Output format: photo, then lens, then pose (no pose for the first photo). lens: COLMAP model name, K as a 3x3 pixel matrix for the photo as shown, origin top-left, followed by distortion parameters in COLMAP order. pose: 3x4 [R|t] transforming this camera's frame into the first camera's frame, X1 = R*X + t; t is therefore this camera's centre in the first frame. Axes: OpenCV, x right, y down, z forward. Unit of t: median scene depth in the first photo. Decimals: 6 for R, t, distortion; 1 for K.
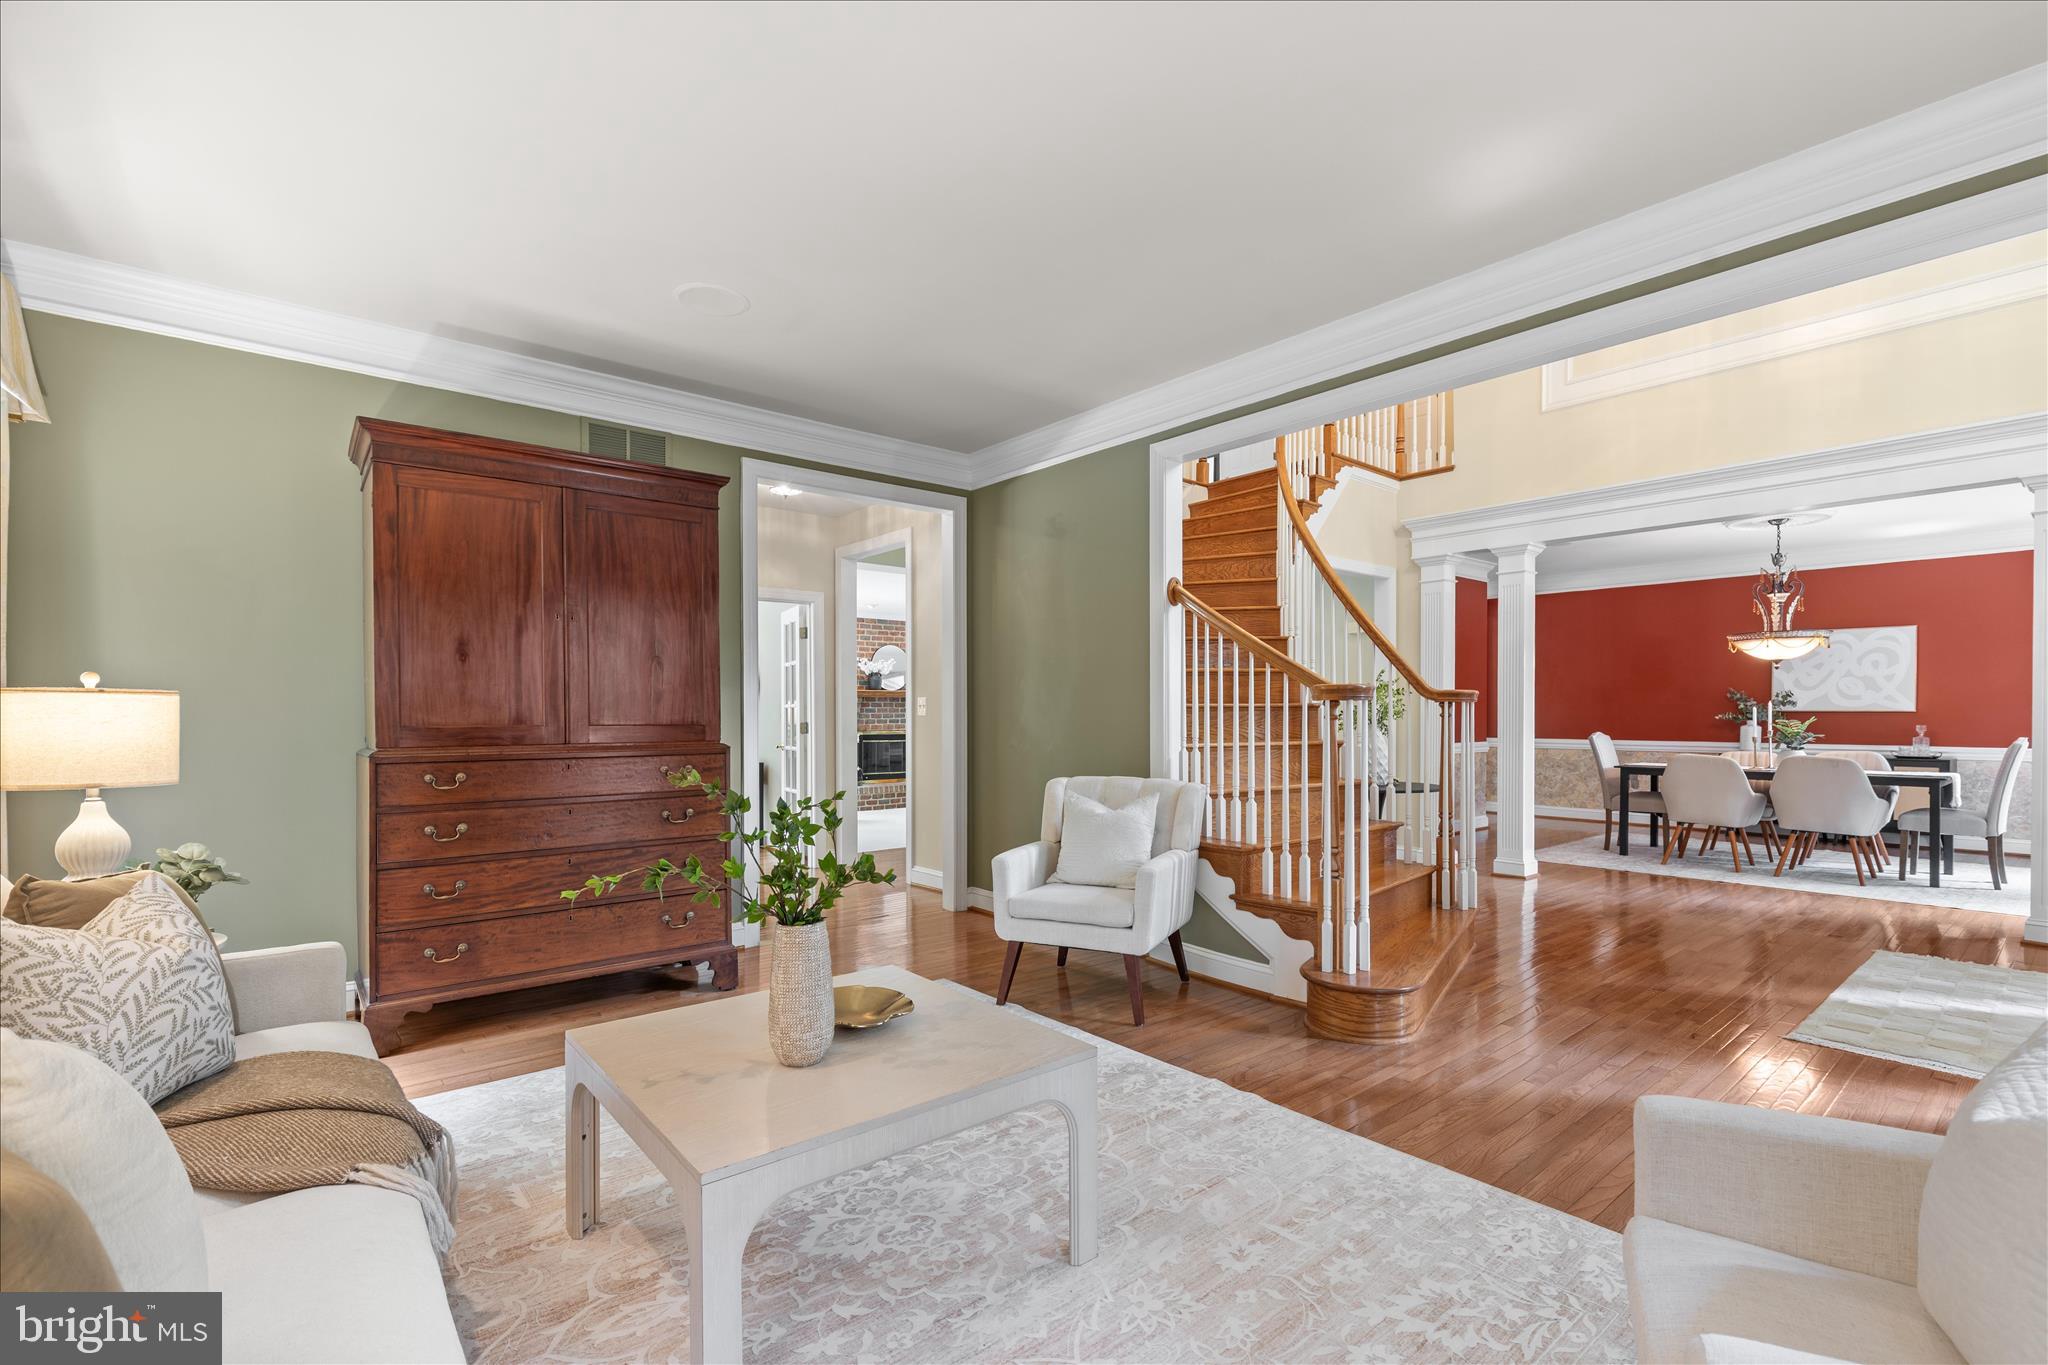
lens RADIAL K [[926.7, 0, 1049.5], [0, 926.7, 720.1], [0, 0, 1]] dist [-0.002452, -0.001428]
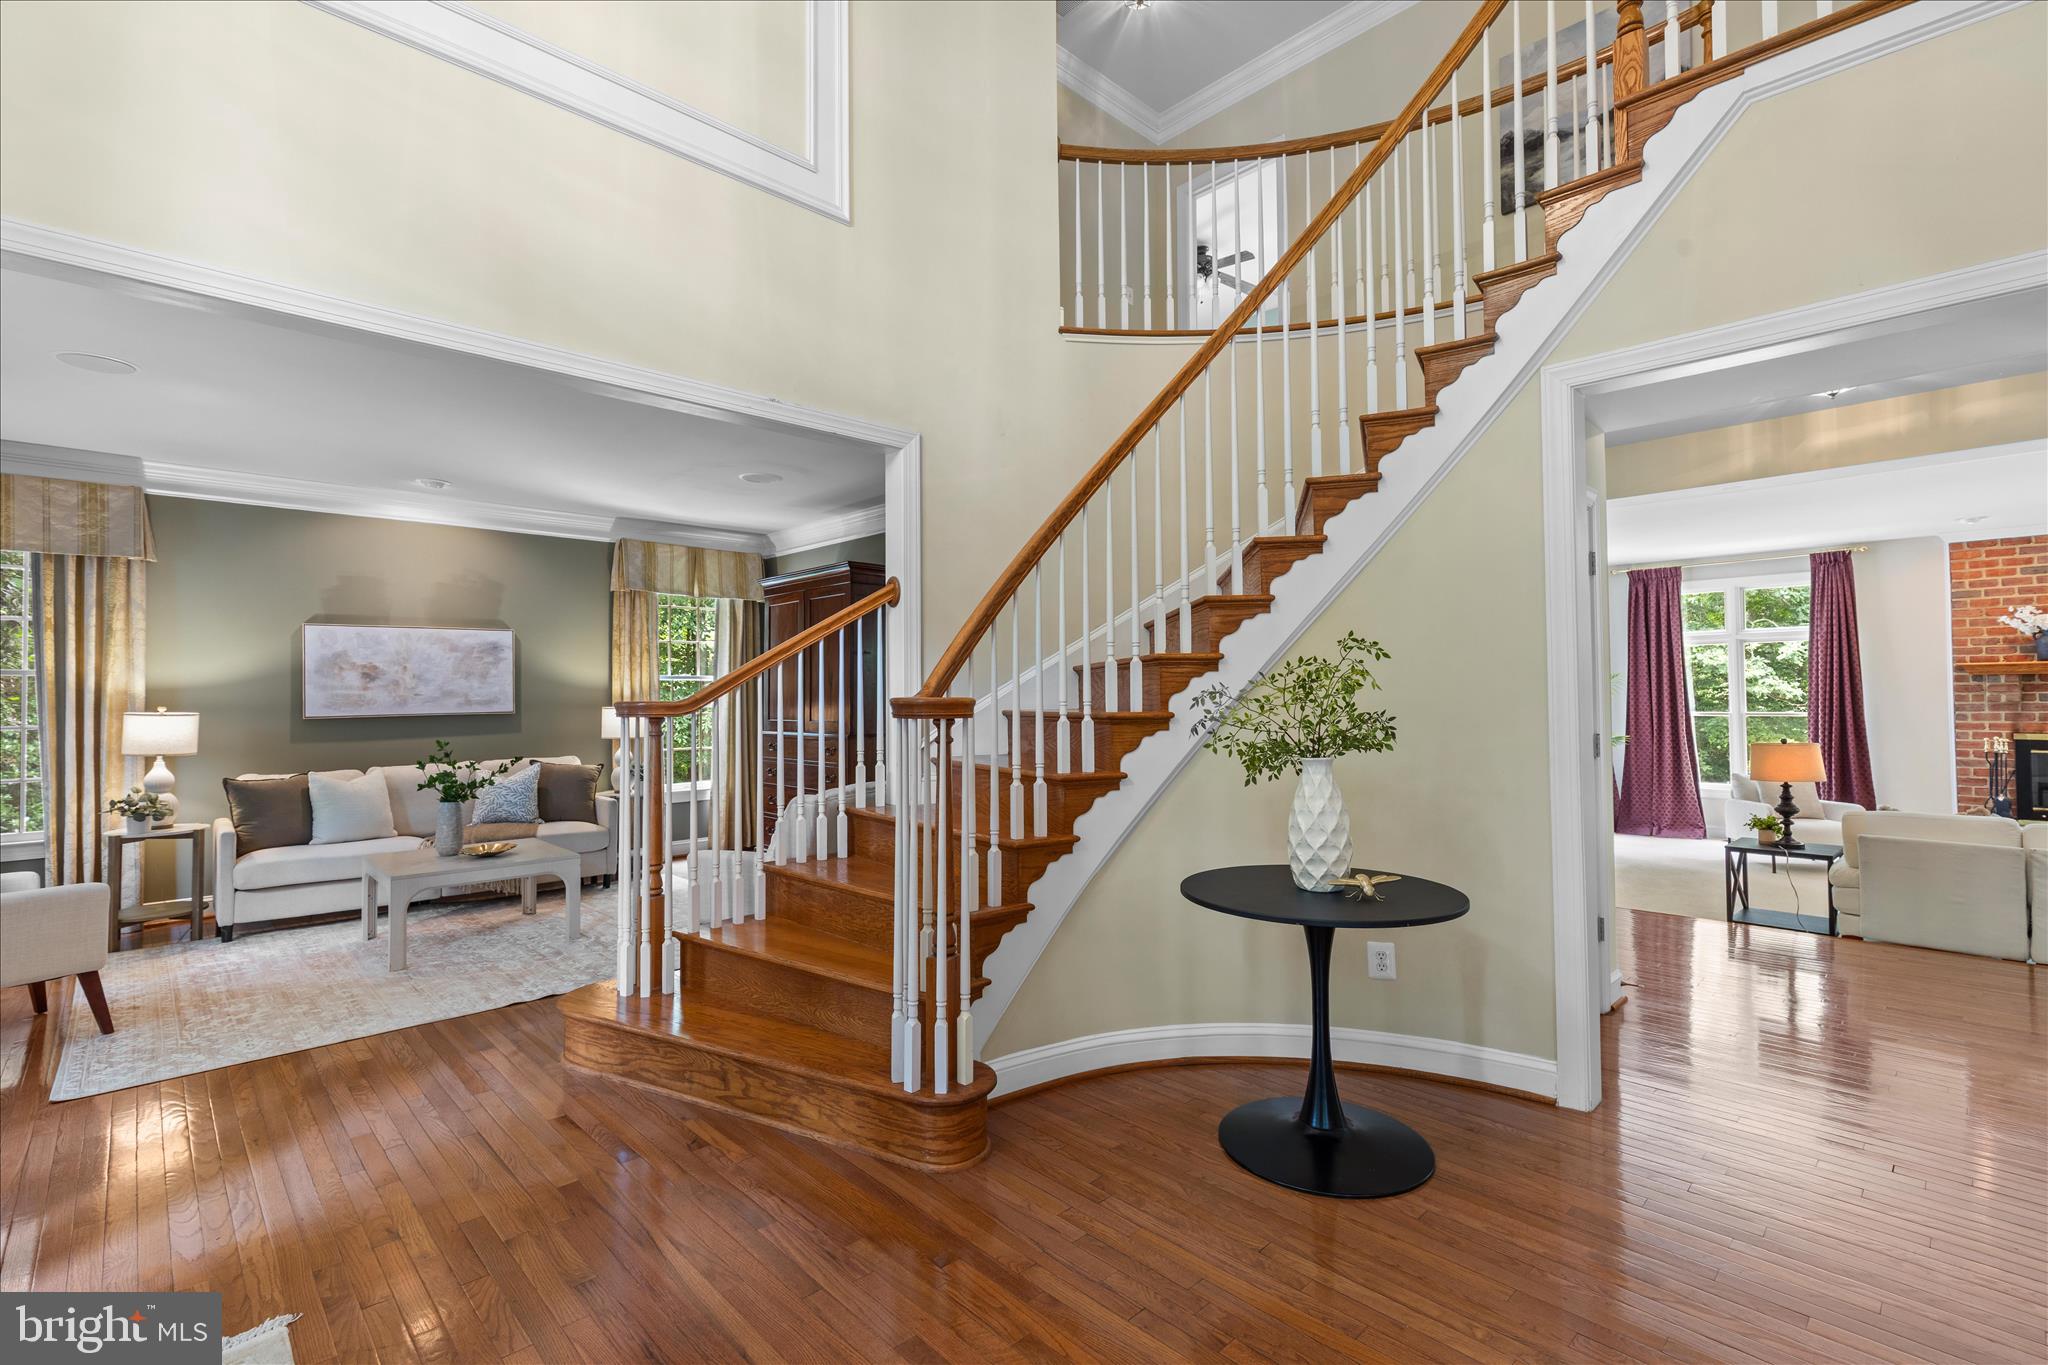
lens RADIAL K [[926.7, 0, 1022.9], [0, 926.7, 668.2], [0, 0, 1]] dist [-0.002452, -0.001428]
pose [[0.050202, -0.030047, -0.998287, 1.755798], [-0.000731, 0.999546, -0.030122, -0.057071], [0.998739, 0.002242, 0.050157, 1.791158]]
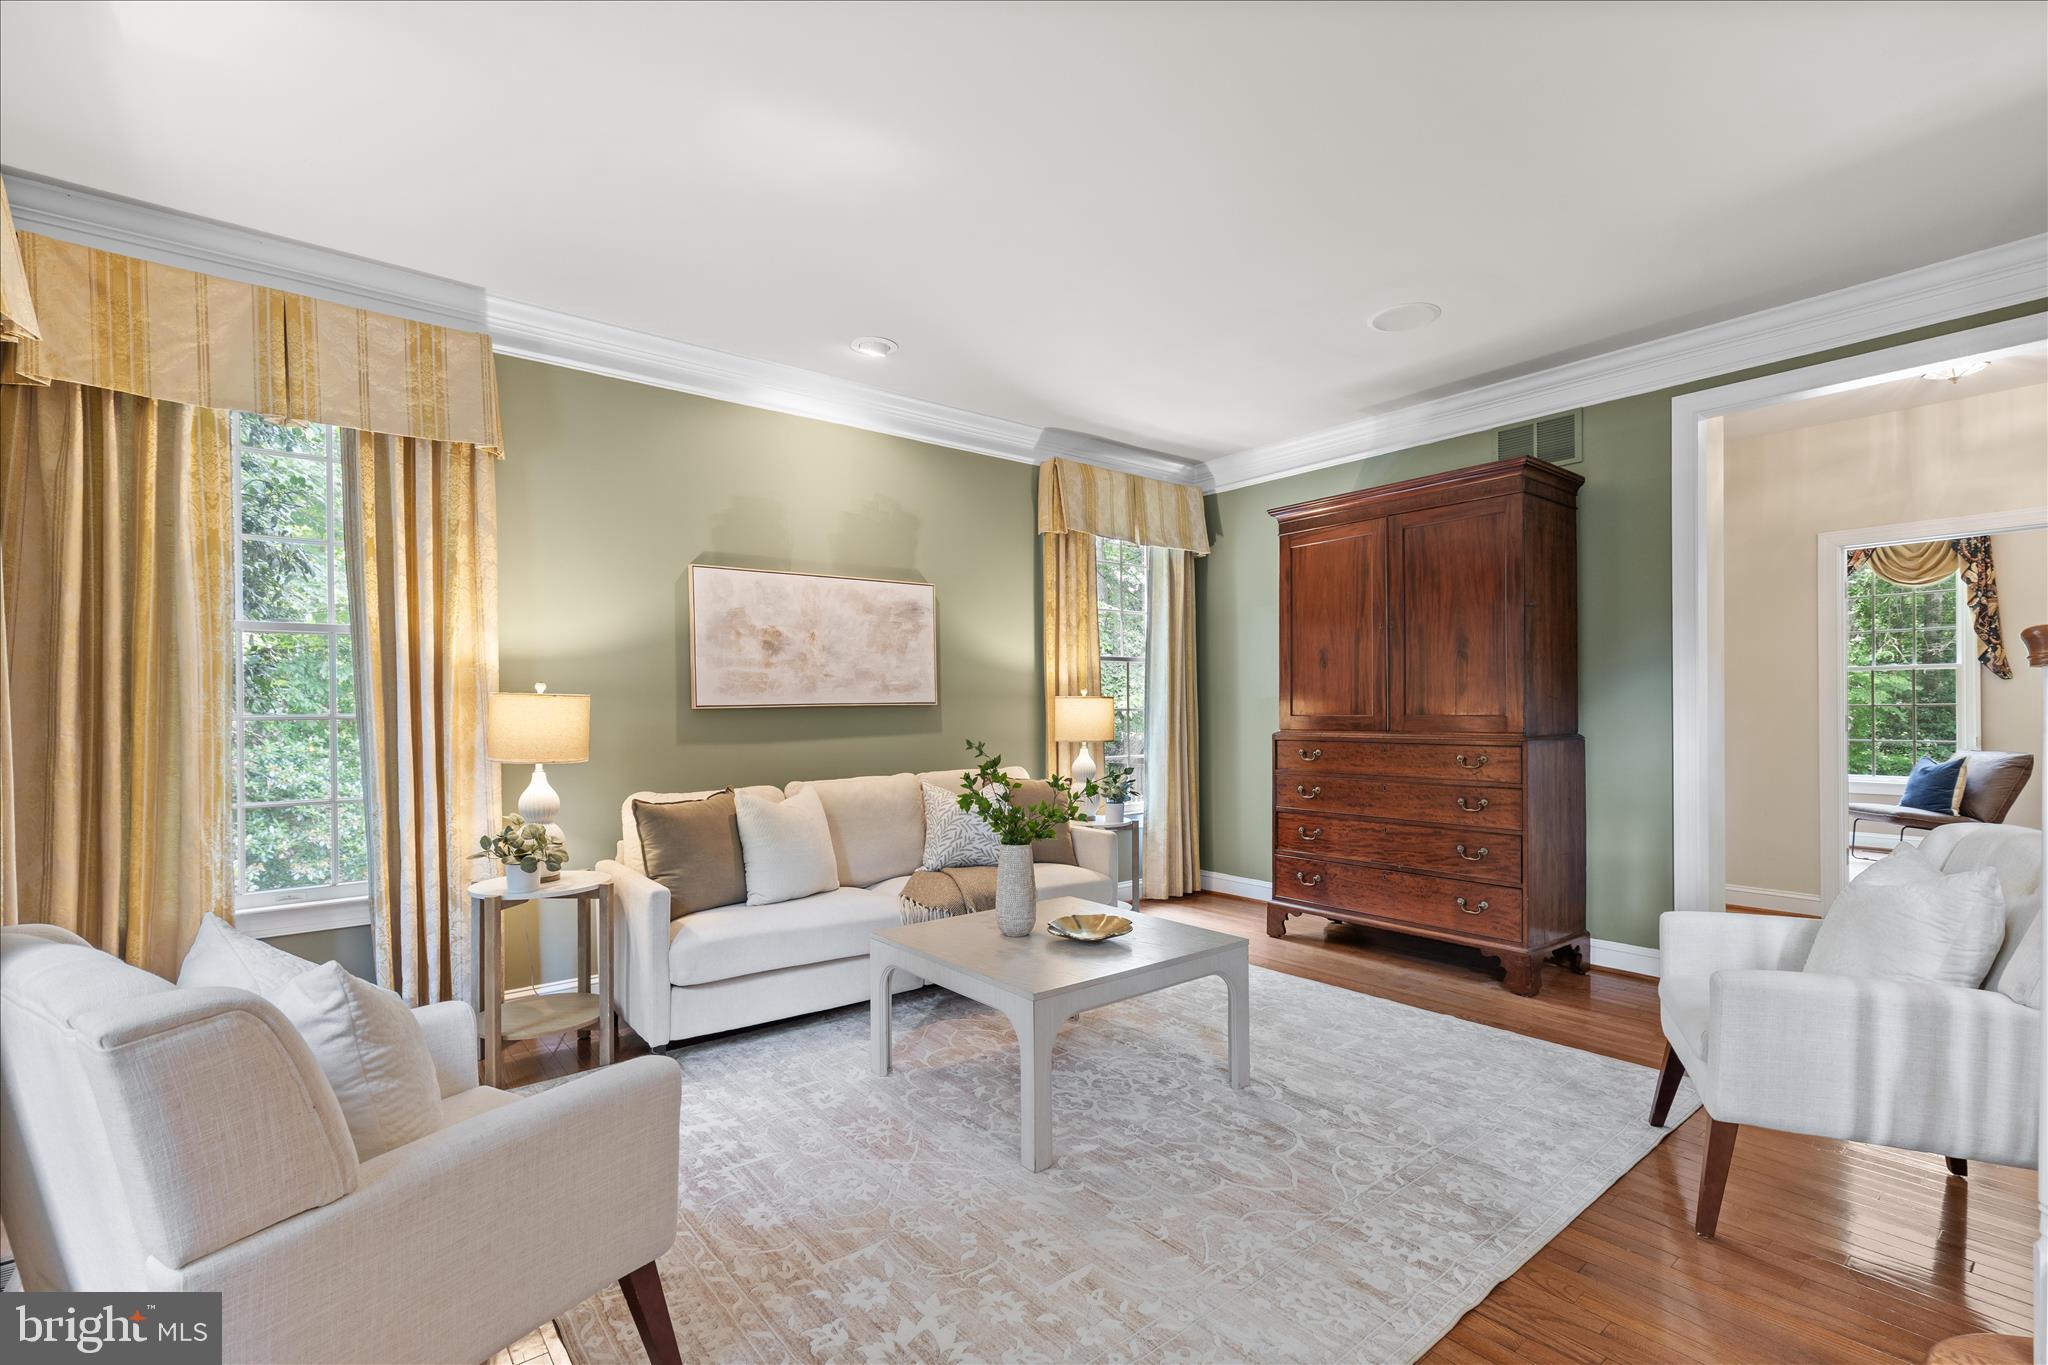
lens RADIAL K [[926.7, 0, 1022.3], [0, 926.7, 704.8], [0, 0, 1]] dist [-0.002452, -0.001428]
pose [[-0.038179, -0.002952, -0.999267, 0.912145], [-0.002618, 0.999992, -0.002854, -0.004989], [0.999267, 0.002508, -0.038187, 0.769347]]
